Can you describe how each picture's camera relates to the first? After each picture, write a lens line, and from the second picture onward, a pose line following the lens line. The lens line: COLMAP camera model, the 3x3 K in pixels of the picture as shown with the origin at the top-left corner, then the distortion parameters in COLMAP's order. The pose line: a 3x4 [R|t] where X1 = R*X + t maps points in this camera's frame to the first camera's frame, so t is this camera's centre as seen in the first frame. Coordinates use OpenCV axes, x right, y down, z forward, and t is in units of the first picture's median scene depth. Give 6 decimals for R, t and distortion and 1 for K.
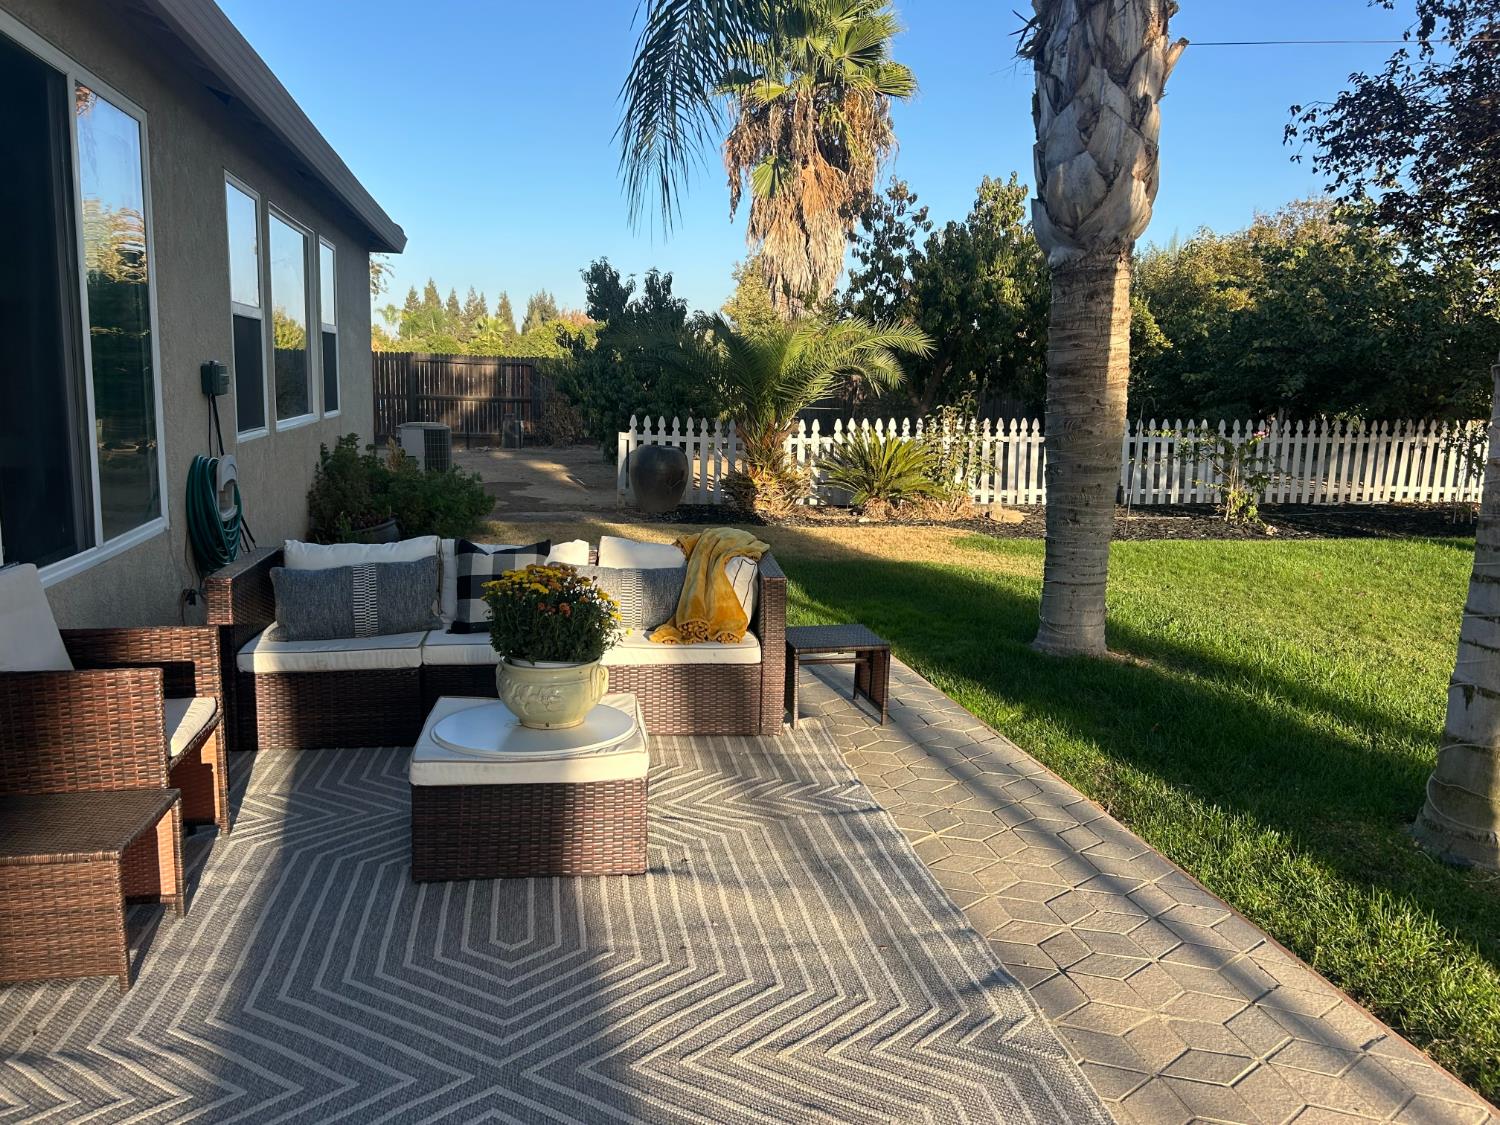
lens RADIAL K [[1163.3, 0, 750.0], [0, 1163.3, 562.5], [0, 0, 1]] dist [0.020979, -0.003786]
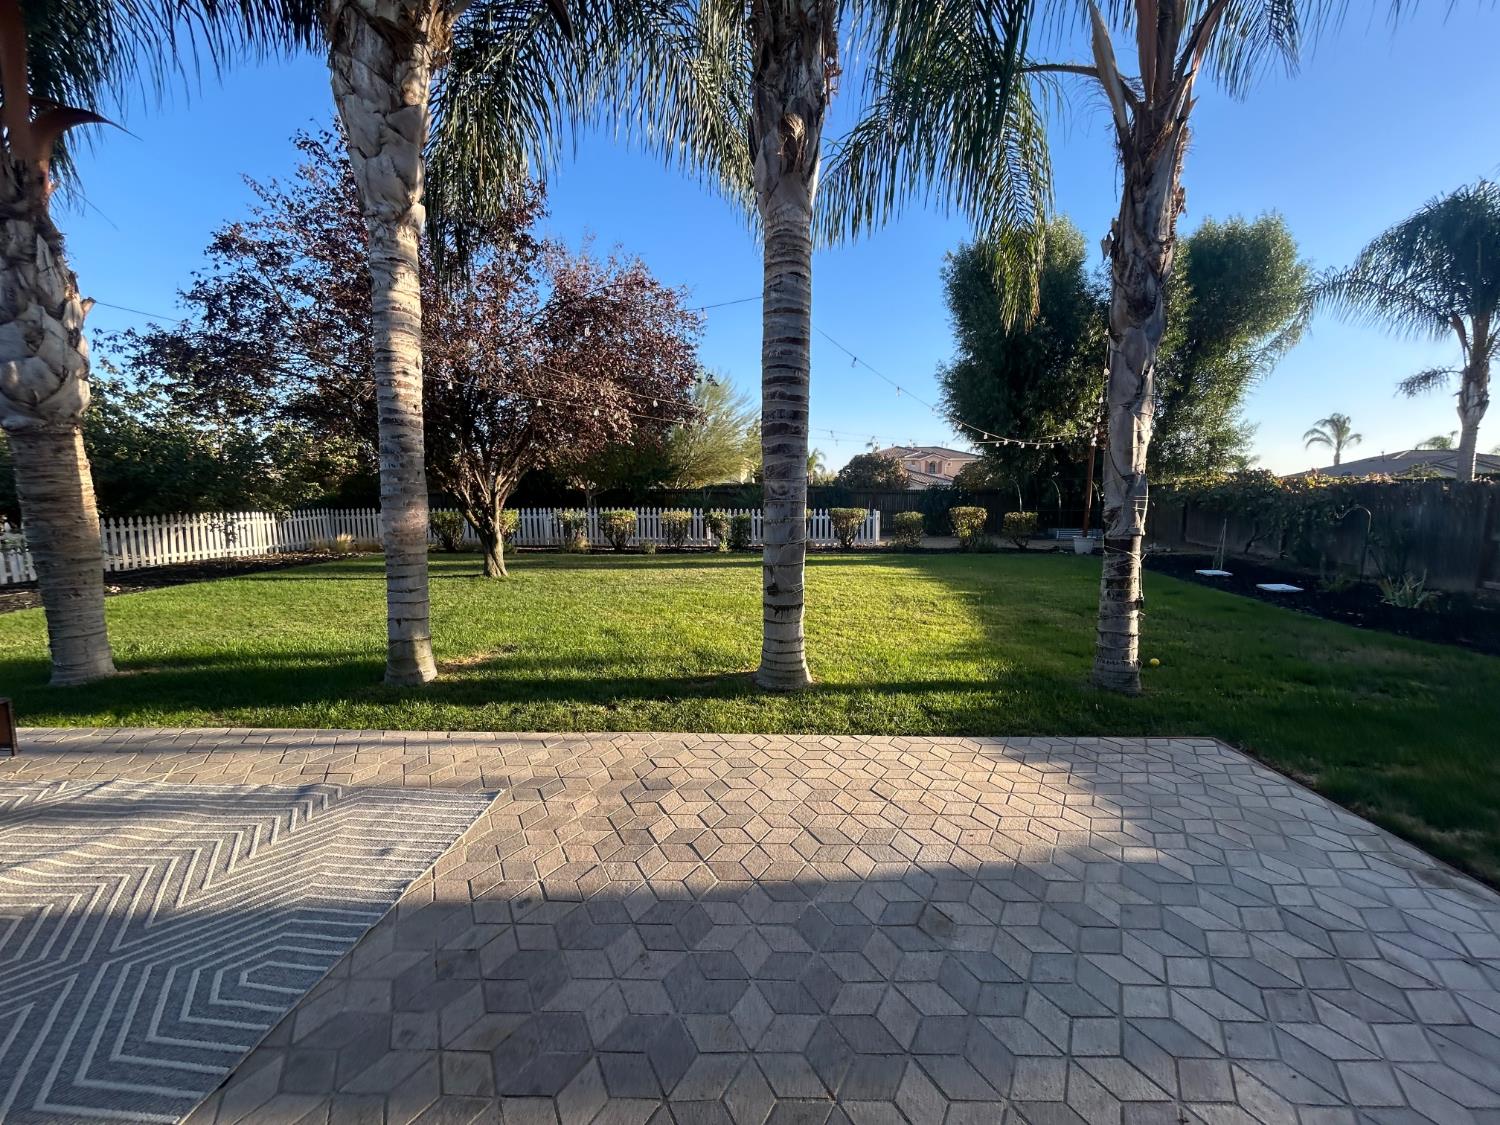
lens RADIAL K [[607.8, 0, 754.3], [0, 607.8, 565.5], [0, 0, 1]] dist [-0.002120, 0.000665]
pose [[0.219319, -0.137981, 0.965847, -0.117393], [0.158036, 0.981900, 0.104388, -0.006540], [-0.962769, 0.129745, 0.237155, -0.022177]]
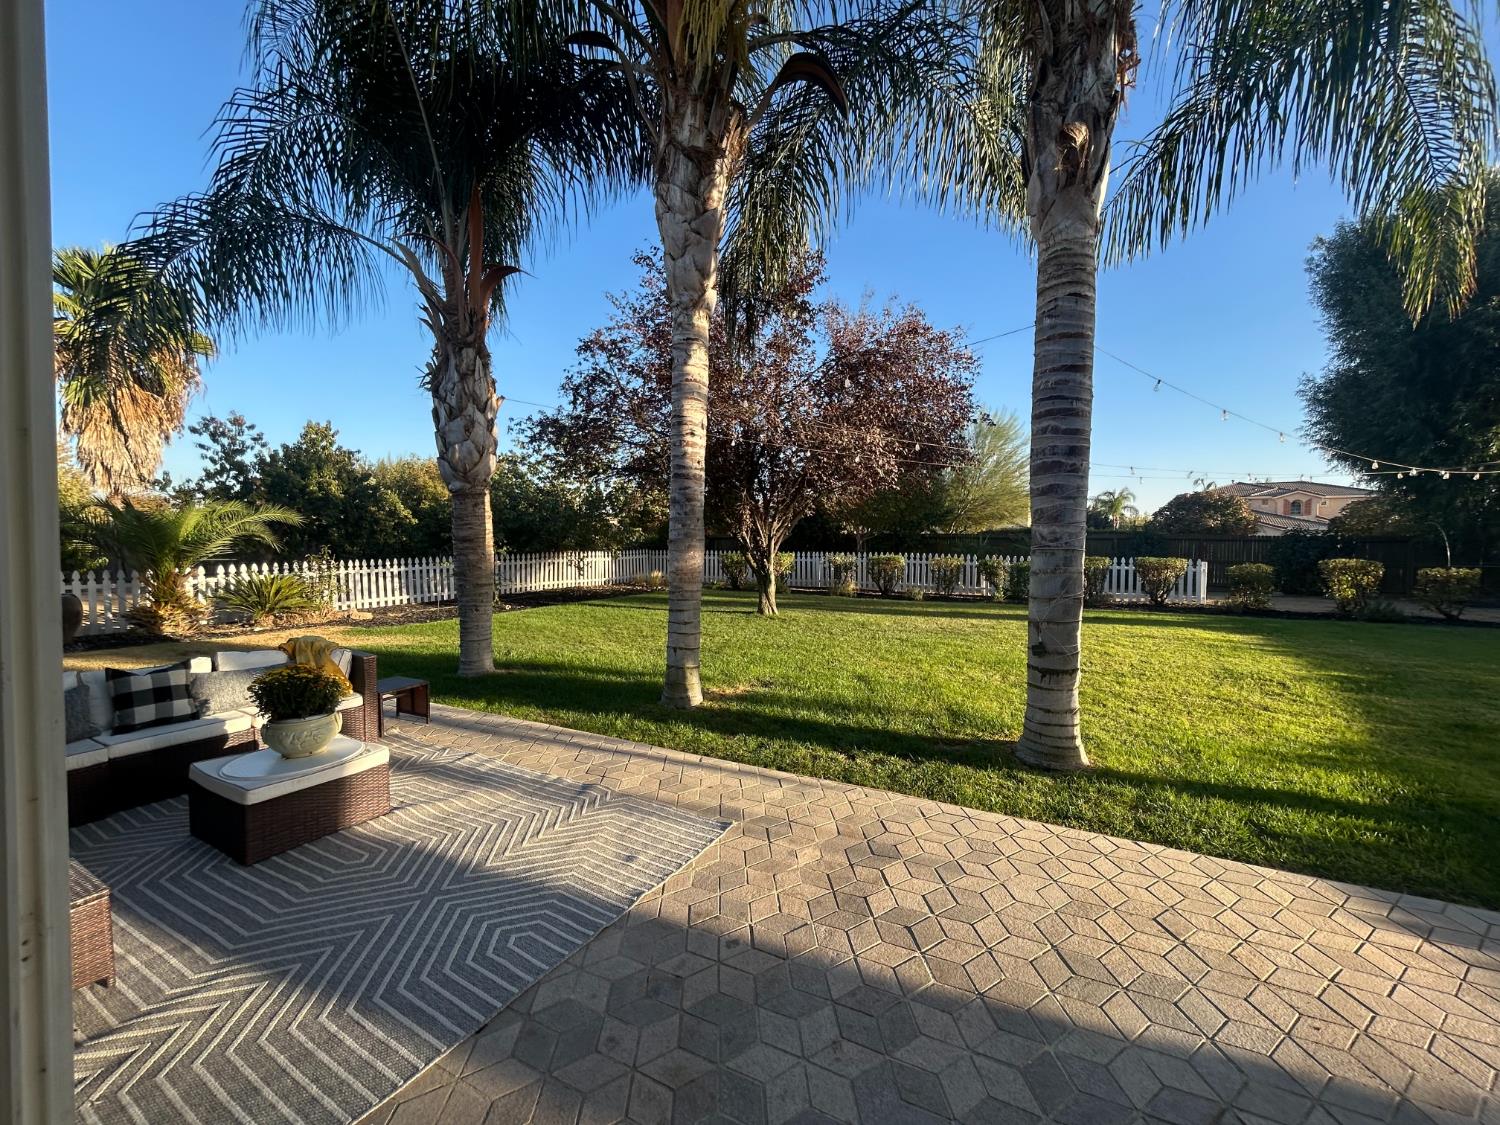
lens RADIAL K [[607.8, 0, 754.3], [0, 607.8, 565.5], [0, 0, 1]] dist [-0.002120, 0.000665]
pose [[0.619510, -0.056019, 0.782988, -0.105766], [0.131710, 0.990728, -0.033329, -0.005282], [-0.773860, 0.123775, 0.621144, -0.030850]]
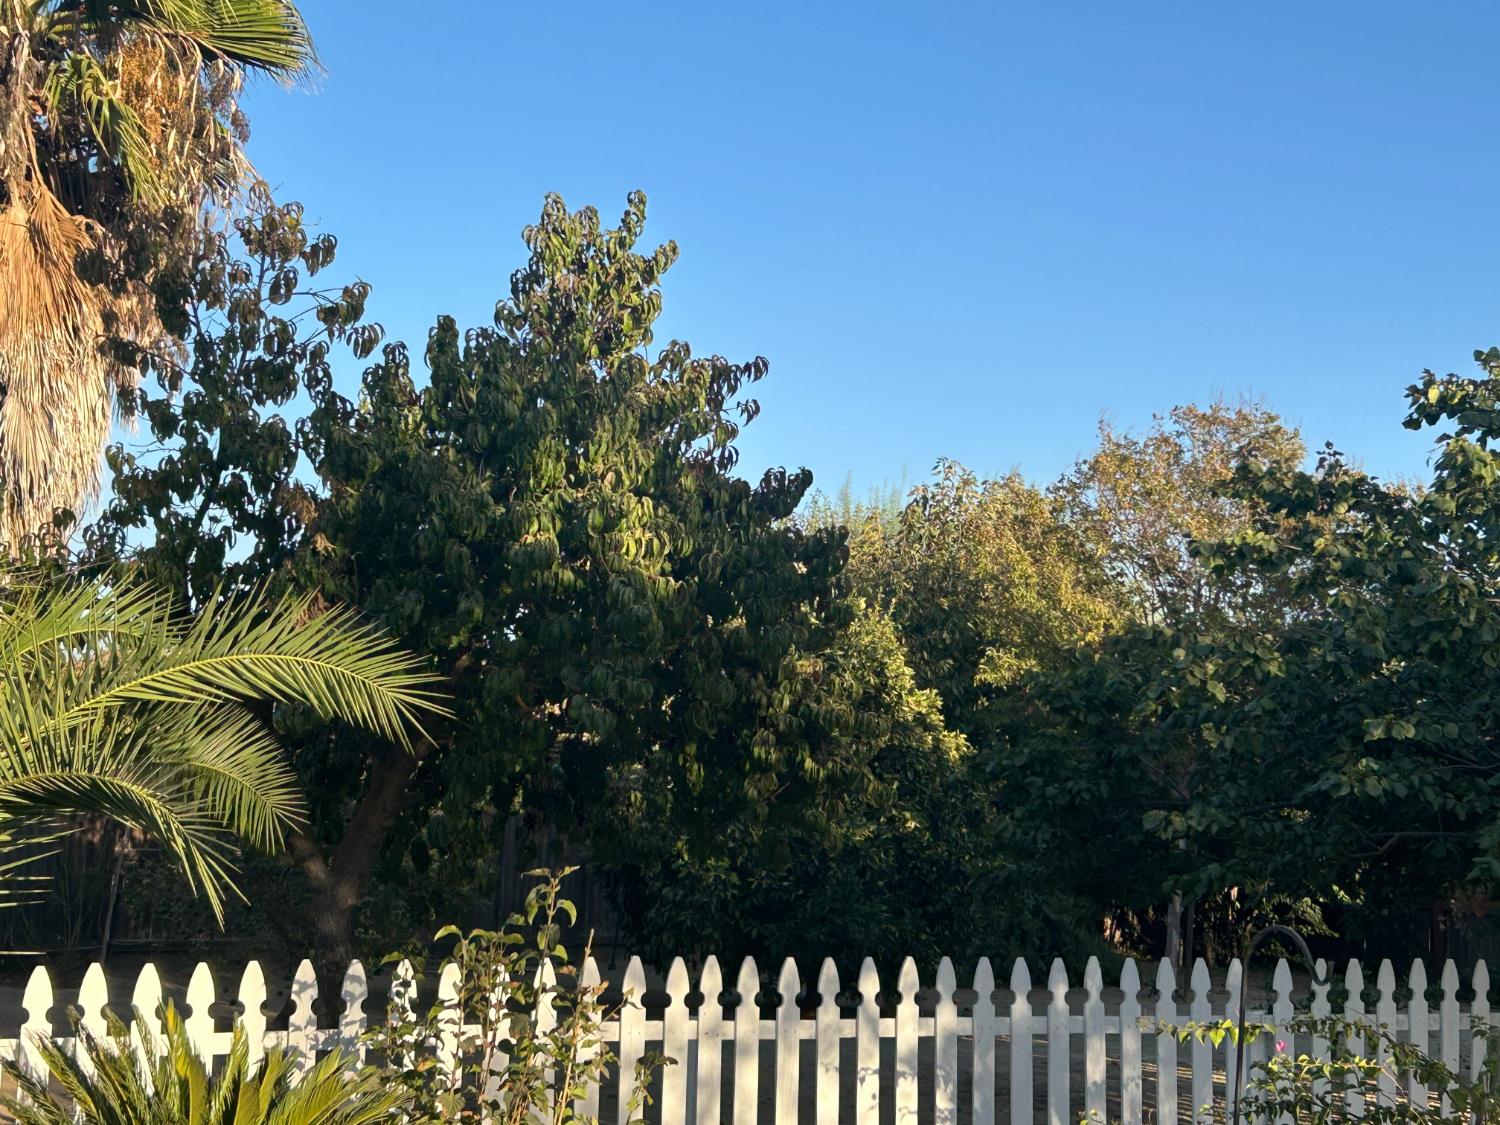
lens RADIAL K [[2414.4, 0, 774.1], [0, 2414.4, 559.8], [0, 0, 1]] dist [0.167184, -0.635478]
pose [[0.940171, 0.053973, 0.336401, 0.038796], [0.028602, 0.971384, -0.235787, -0.072950], [-0.339501, 0.231302, 0.911723, 0.398989]]
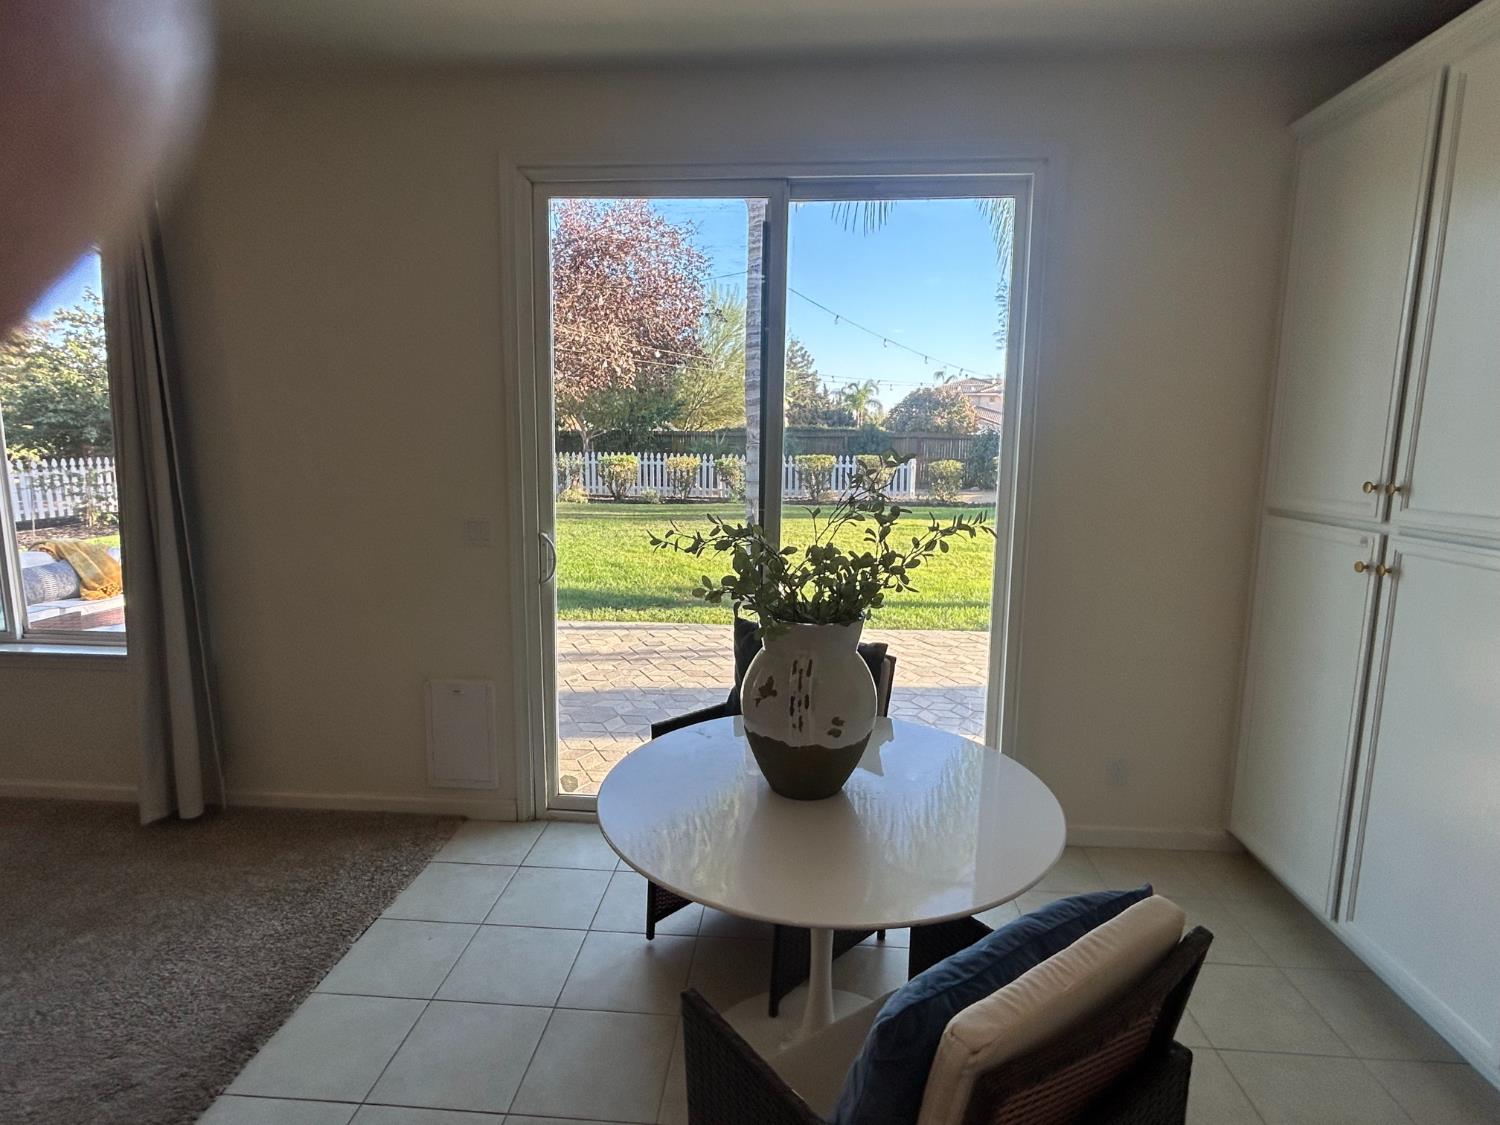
lens RADIAL K [[800.5, 0, 750.0], [0, 800.5, 562.5], [0, 0, 1]] dist [0.001582, 0.000337]
pose [[0.271276, -0.170277, 0.947320, -0.286856], [0.149211, 0.979768, 0.133382, -0.000639], [-0.950866, 0.105167, 0.291195, -0.094715]]
